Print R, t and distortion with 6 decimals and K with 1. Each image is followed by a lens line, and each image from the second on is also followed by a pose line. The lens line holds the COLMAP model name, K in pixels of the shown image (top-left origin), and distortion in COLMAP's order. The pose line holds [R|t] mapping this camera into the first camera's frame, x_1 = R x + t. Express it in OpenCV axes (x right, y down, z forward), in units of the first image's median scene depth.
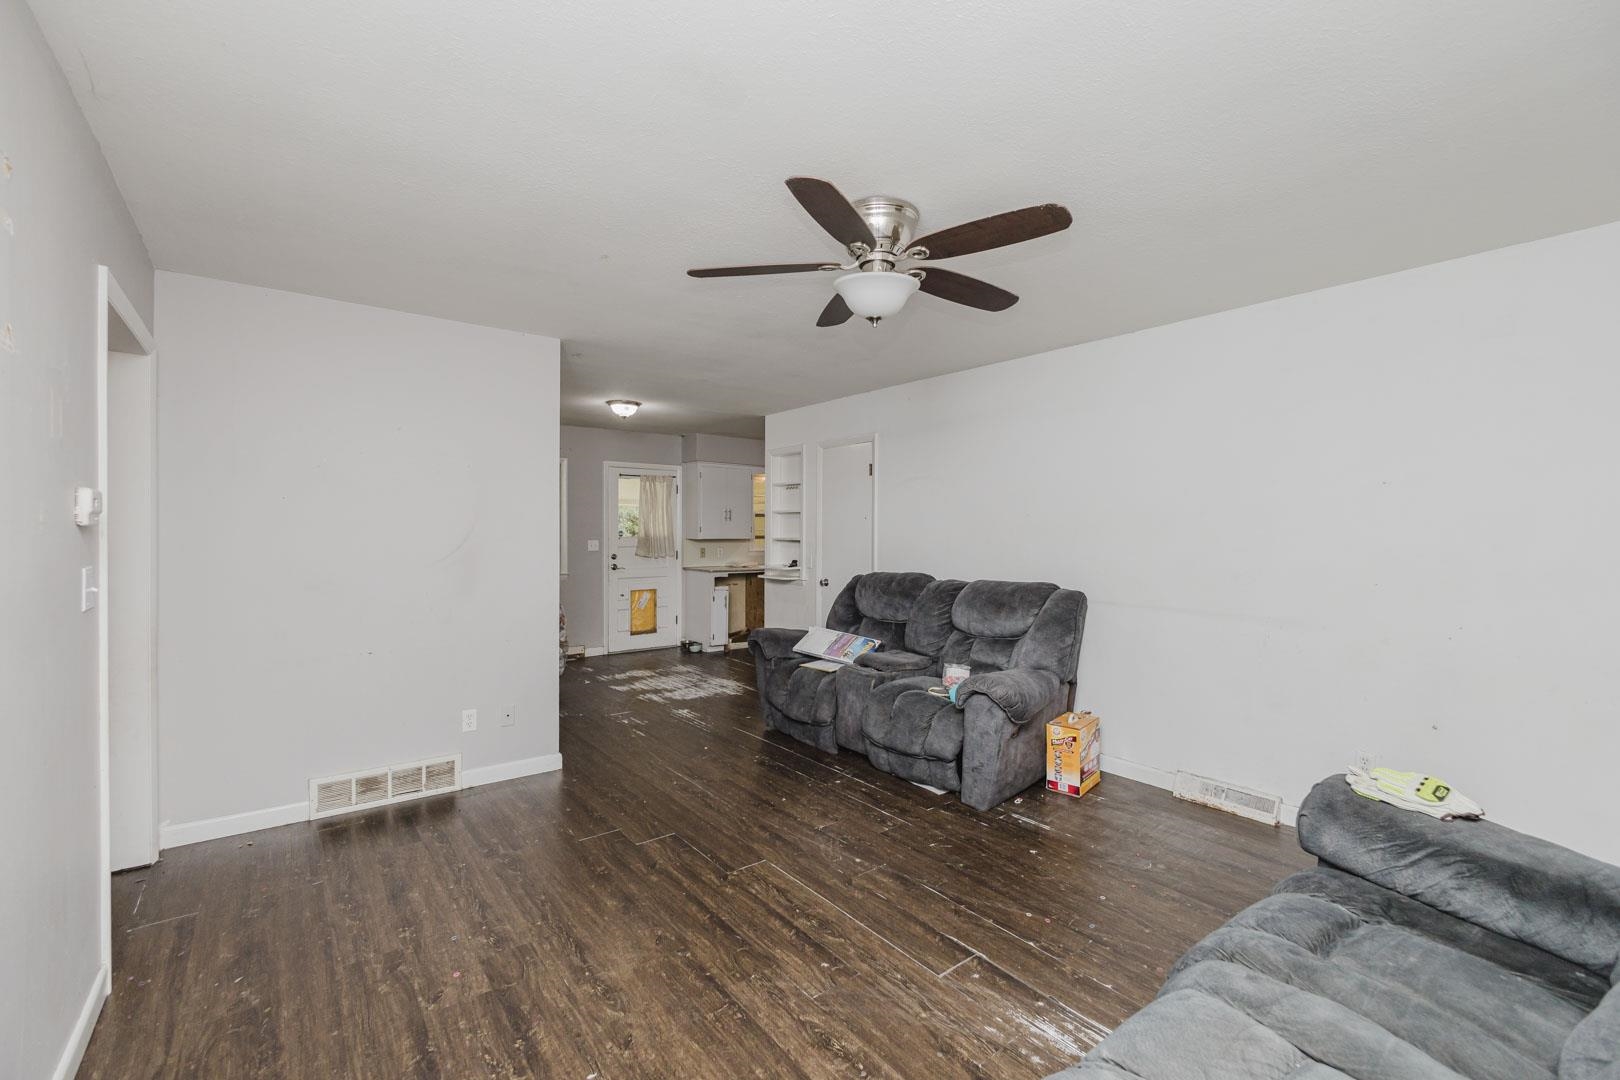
lens RADIAL K [[688.9, 0, 810.0], [0, 688.9, 540.0], [0, 0, 1]] dist [-0.007953, -0.000369]
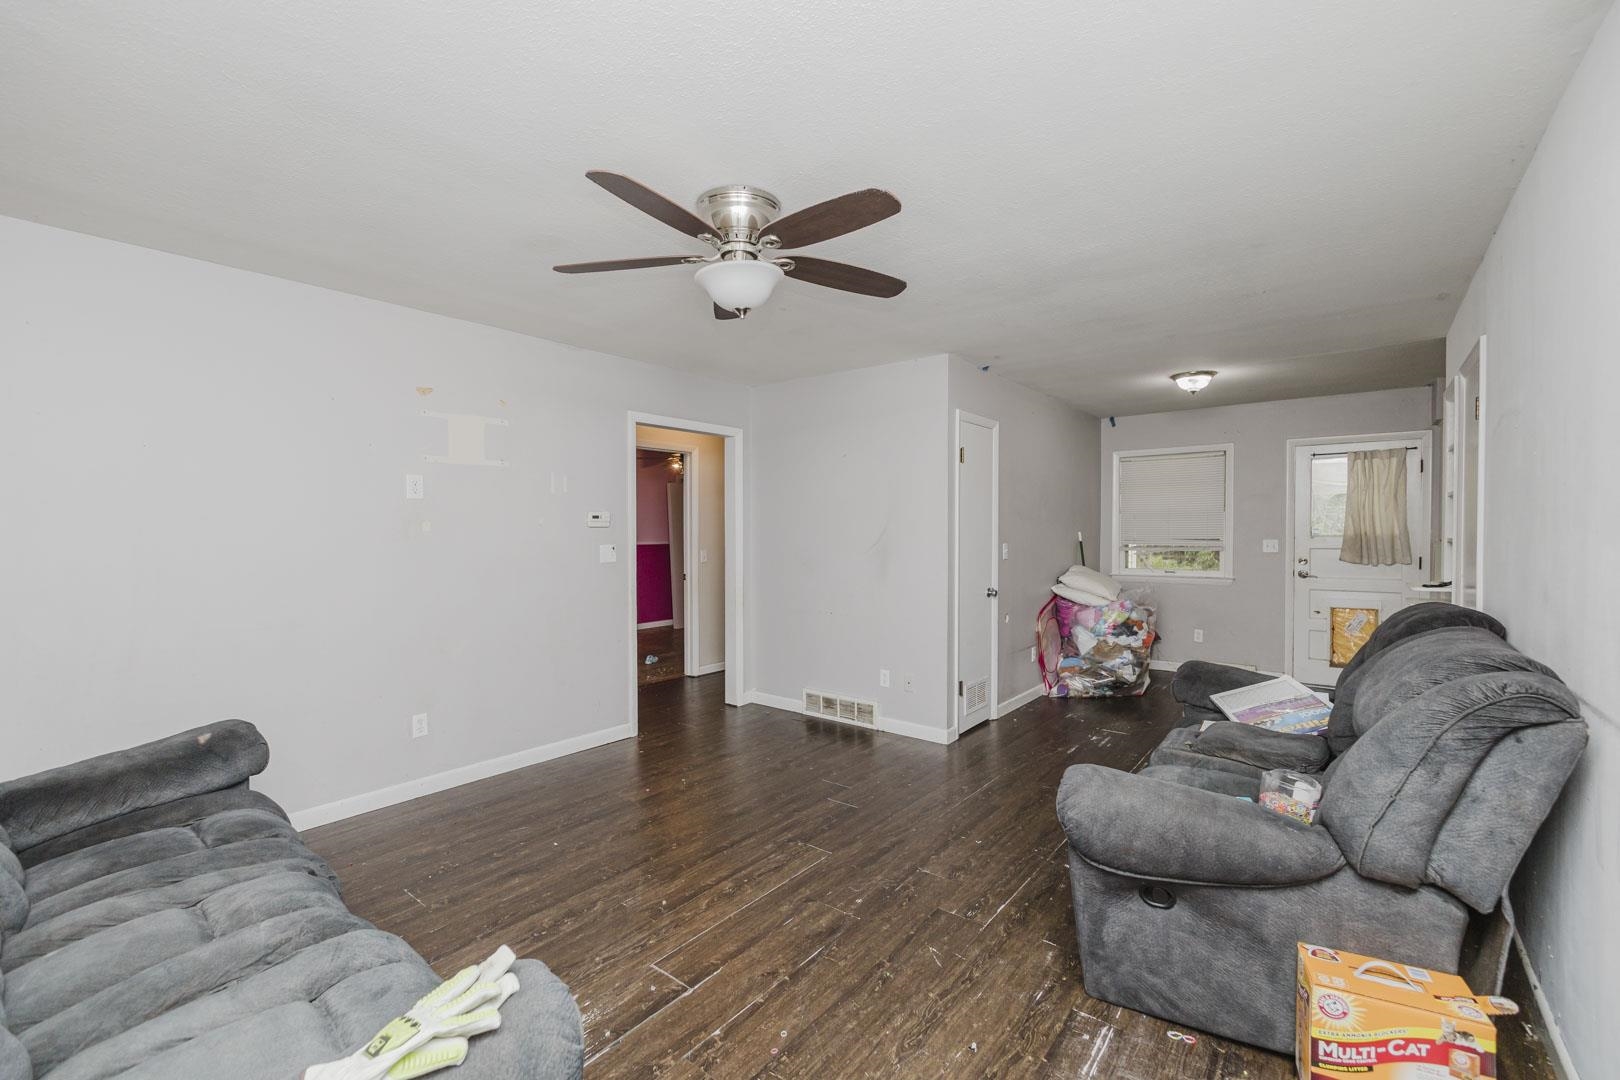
lens RADIAL K [[688.9, 0, 810.0], [0, 688.9, 540.0], [0, 0, 1]] dist [-0.007953, -0.000369]
pose [[0.232465, 0.012179, -0.972529, 0.923142], [-0.010464, 0.999895, 0.010021, -0.005220], [0.972549, 0.007847, 0.232568, 0.743776]]
